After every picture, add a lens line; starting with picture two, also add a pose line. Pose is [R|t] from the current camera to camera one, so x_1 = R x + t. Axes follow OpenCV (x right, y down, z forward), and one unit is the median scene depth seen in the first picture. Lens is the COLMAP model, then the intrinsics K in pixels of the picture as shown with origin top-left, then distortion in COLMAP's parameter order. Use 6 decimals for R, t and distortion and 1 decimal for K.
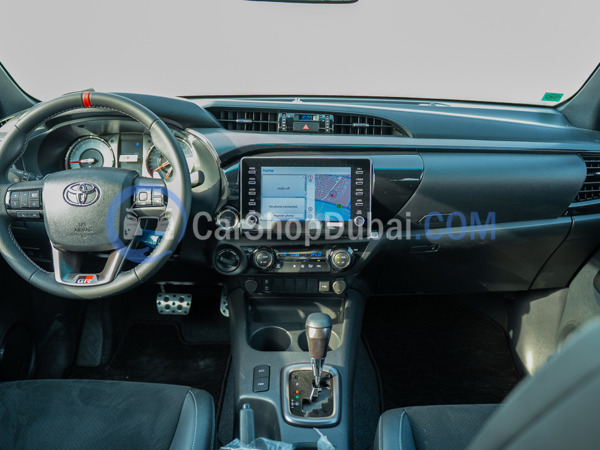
lens RADIAL K [[489.6, 0, 300.0], [0, 489.6, 225.0], [0, 0, 1]] dist [-0.075001, -0.000255]
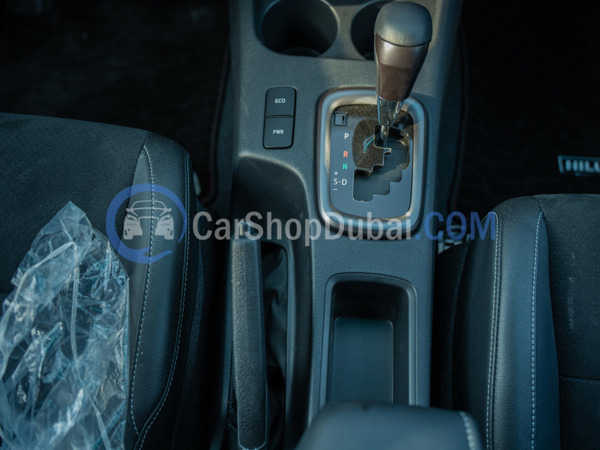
lens RADIAL K [[567.6, 0, 300.0], [0, 567.6, 225.0], [0, 0, 1]] dist [-0.054684, -0.001525]
pose [[0.997151, 0.062365, -0.042436, -0.021973], [-0.018098, 0.743919, 0.668025, -0.012603], [0.073230, -0.665354, 0.742928, 0.434246]]
